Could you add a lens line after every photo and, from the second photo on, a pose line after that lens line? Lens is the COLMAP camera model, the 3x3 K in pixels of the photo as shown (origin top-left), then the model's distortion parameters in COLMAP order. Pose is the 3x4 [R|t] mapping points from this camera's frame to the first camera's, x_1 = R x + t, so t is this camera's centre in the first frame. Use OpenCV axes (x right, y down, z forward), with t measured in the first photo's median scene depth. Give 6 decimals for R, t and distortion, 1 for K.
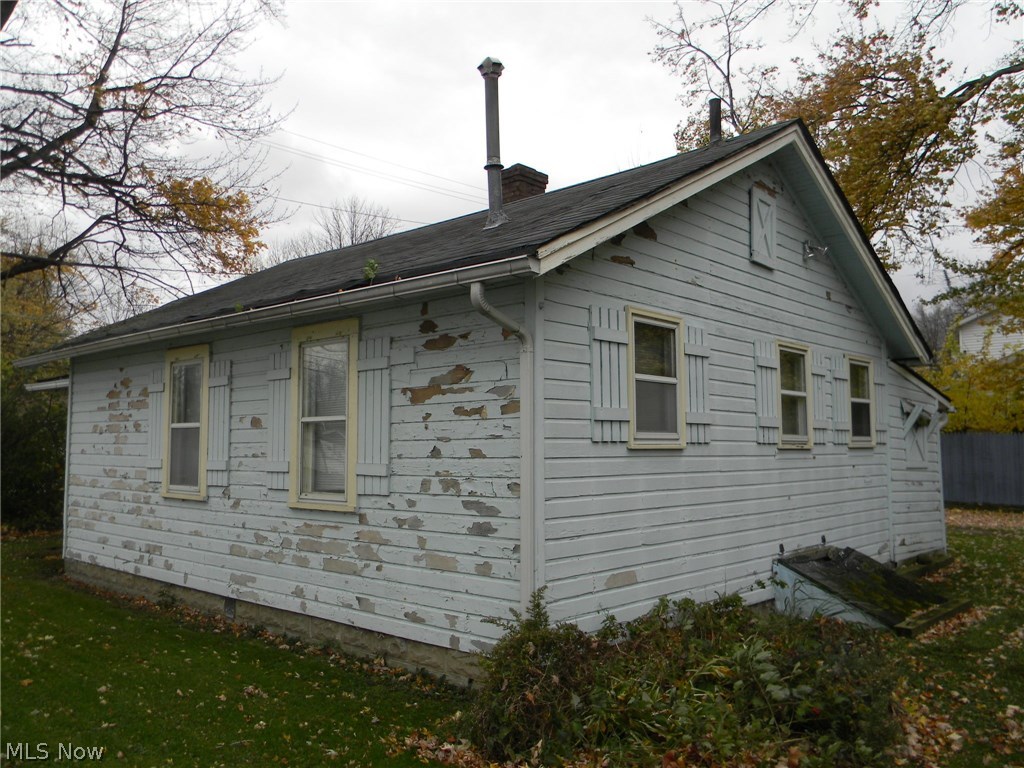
lens RADIAL K [[830.3, 0, 511.5], [0, 830.3, 381.3], [0, 0, 1]] dist [0.010886, -0.017204]
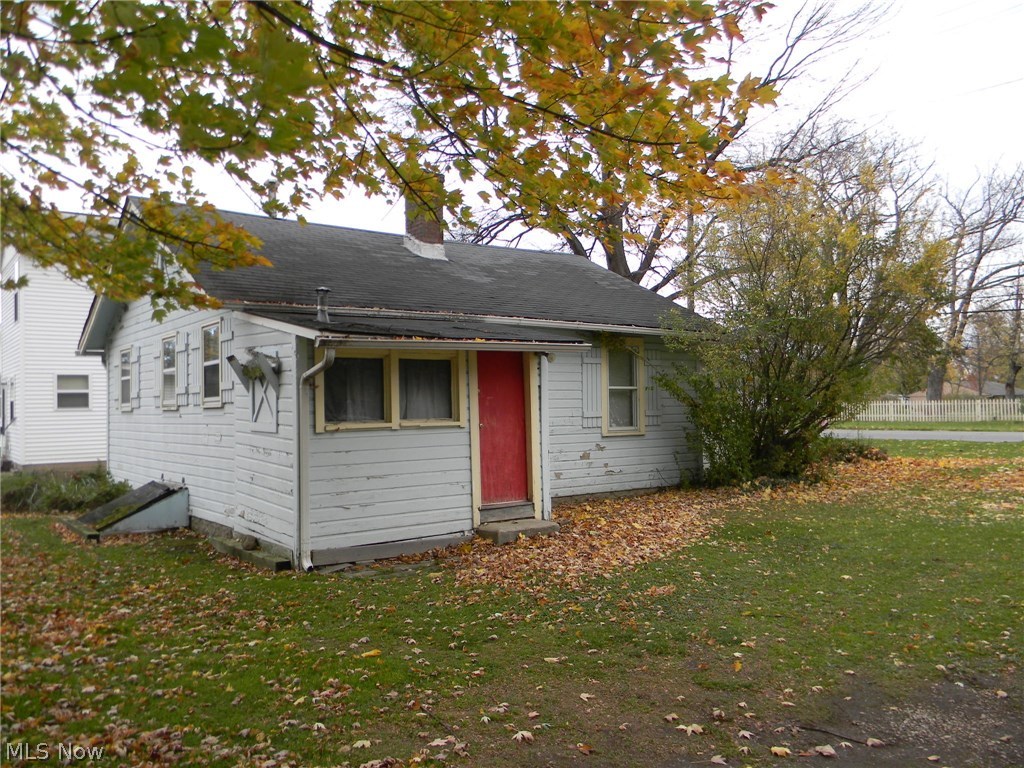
lens RADIAL K [[830.3, 0, 509.2], [0, 830.3, 379.7], [0, 0, 1]] dist [0.010886, -0.017204]
pose [[-0.189180, -0.029132, -0.981510, 1.729674], [0.096566, 0.994163, -0.048120, 0.164512], [0.977183, -0.103883, -0.185263, 1.961538]]
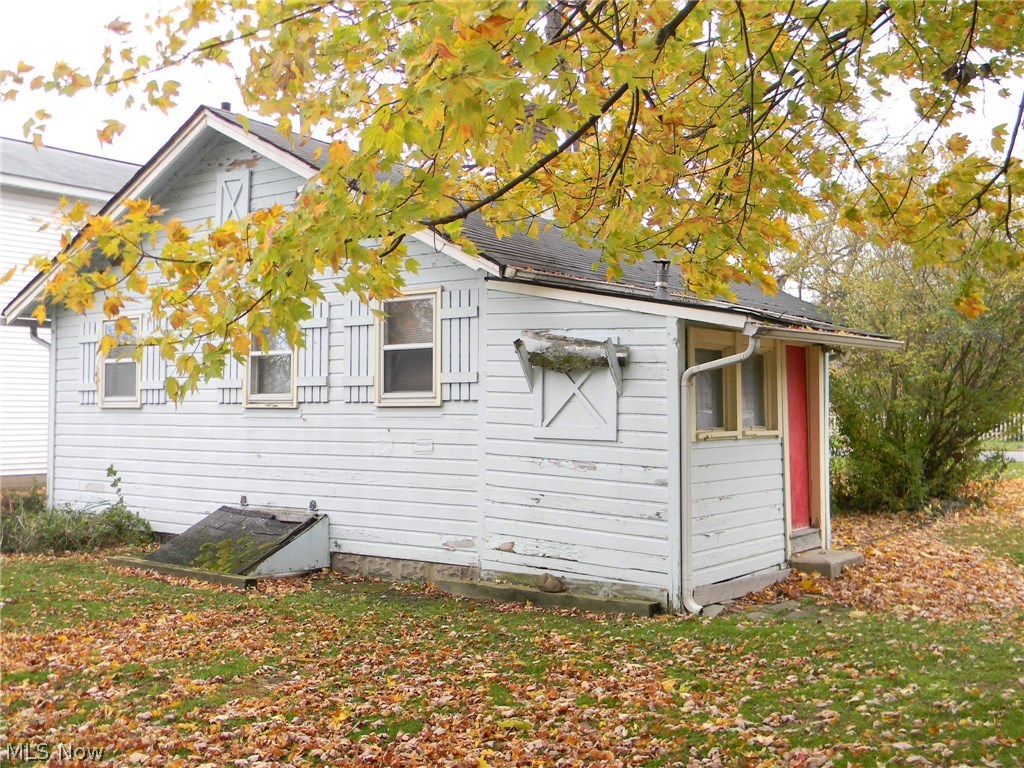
lens RADIAL K [[1080.3, 0, 514.0], [0, 1080.3, 382.4], [0, 0, 1]] dist [0.014206, 0.000000]
pose [[0.101182, -0.029990, -0.994416, 1.808774], [0.074660, 0.996956, -0.022470, 0.109994], [0.992063, -0.071969, 0.103113, 1.250603]]
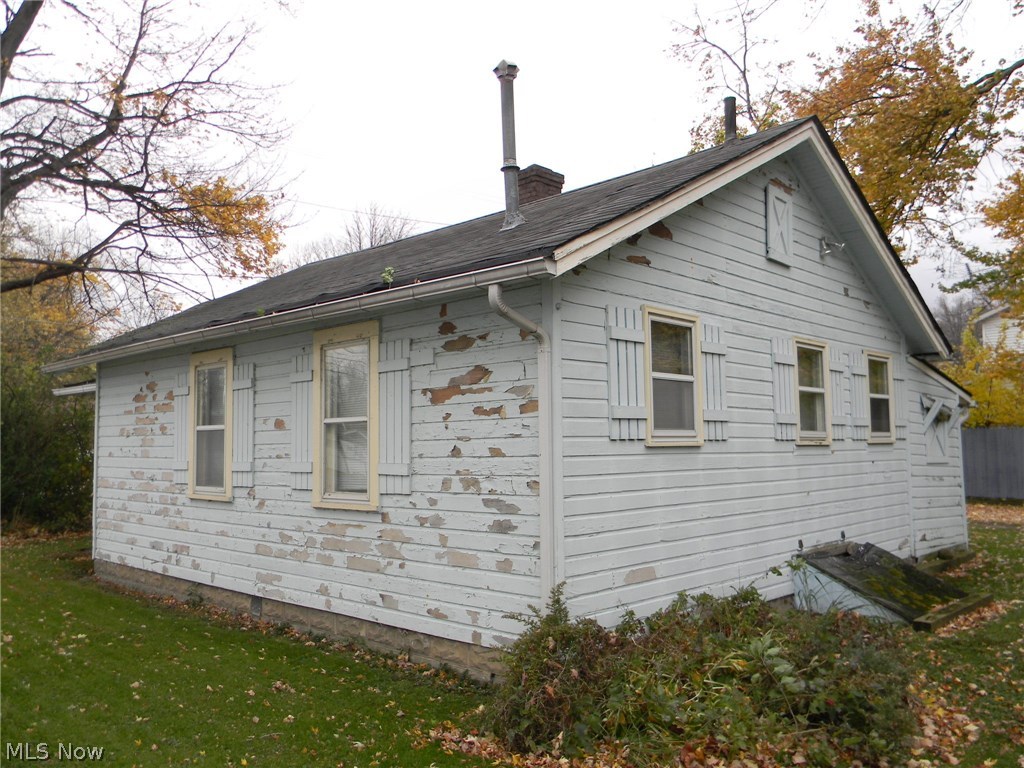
lens RADIAL K [[830.3, 0, 512.3], [0, 830.3, 386.2], [0, 0, 1]] dist [0.010886, -0.017204]
pose [[0.999696, -0.011204, -0.021946, 0.000770], [0.011358, 0.999912, 0.006876, -0.000820], [0.021867, -0.007123, 0.999736, -0.011012]]
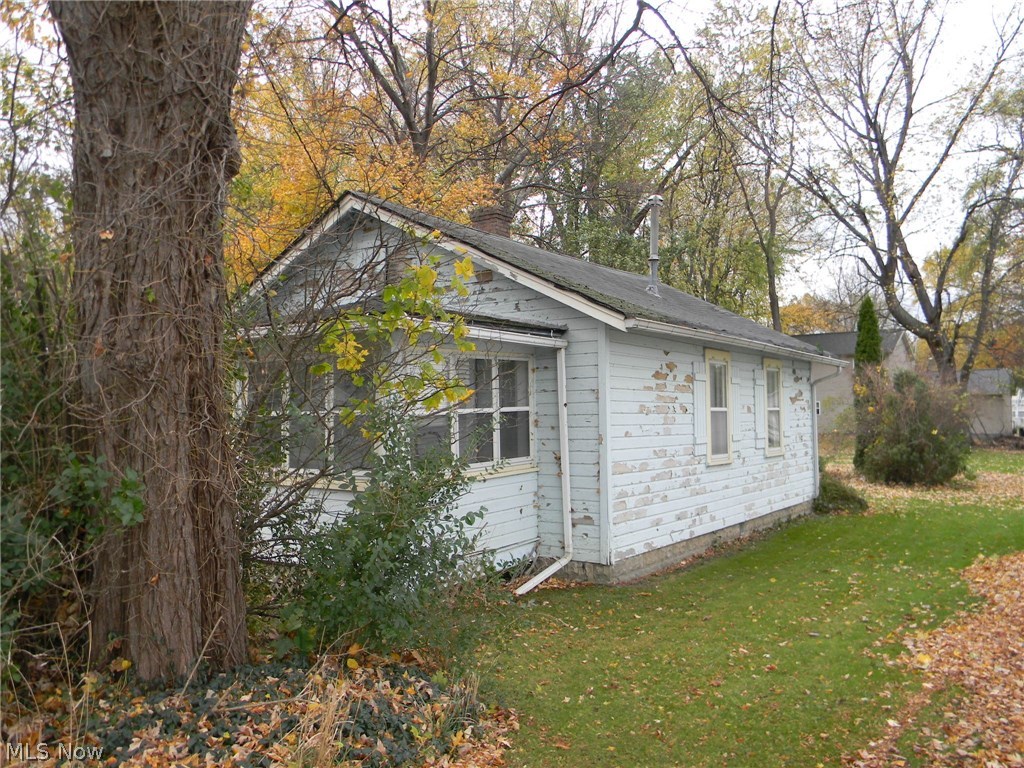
lens RADIAL K [[830.3, 0, 511.4], [0, 830.3, 383.1], [0, 0, 1]] dist [0.010886, -0.017204]
pose [[-0.135963, 0.041919, 0.989827, -1.803164], [-0.068416, 0.996322, -0.051592, 0.110962], [-0.988349, -0.074735, -0.132595, 1.632738]]
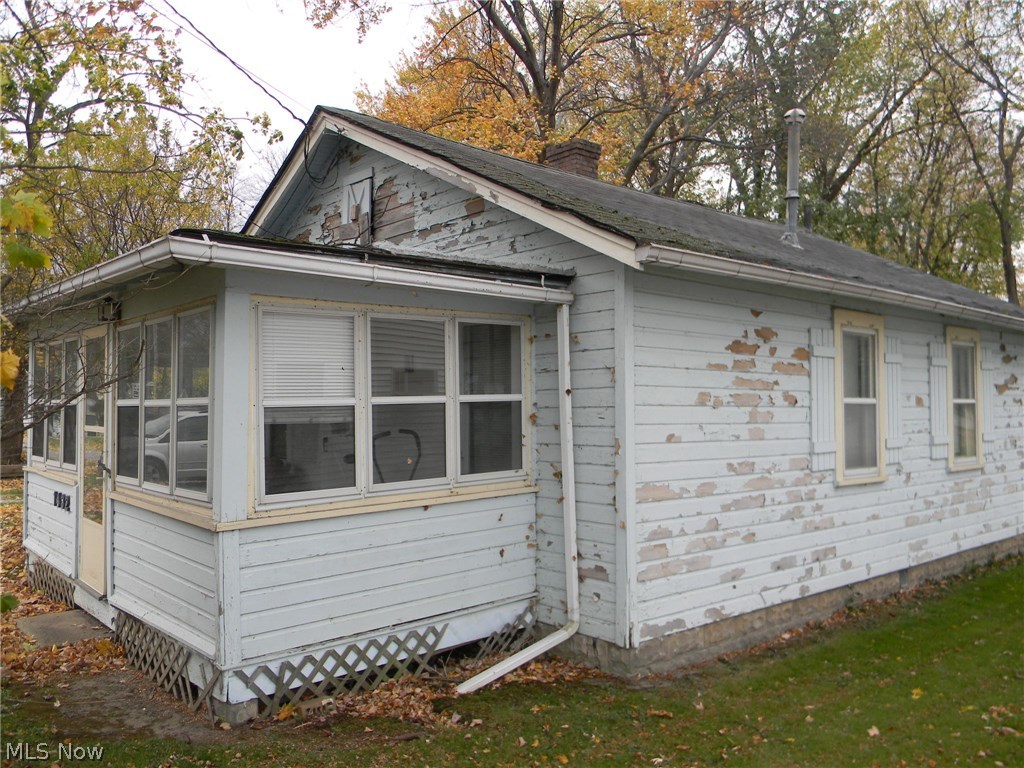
lens RADIAL K [[830.3, 0, 513.5], [0, 830.3, 385.0], [0, 0, 1]] dist [0.010886, -0.017204]
pose [[0.107993, 0.030273, 0.993691, -1.422502], [-0.076480, 0.996827, -0.022057, 0.090938], [-0.991205, -0.073616, 0.109966, 1.375772]]
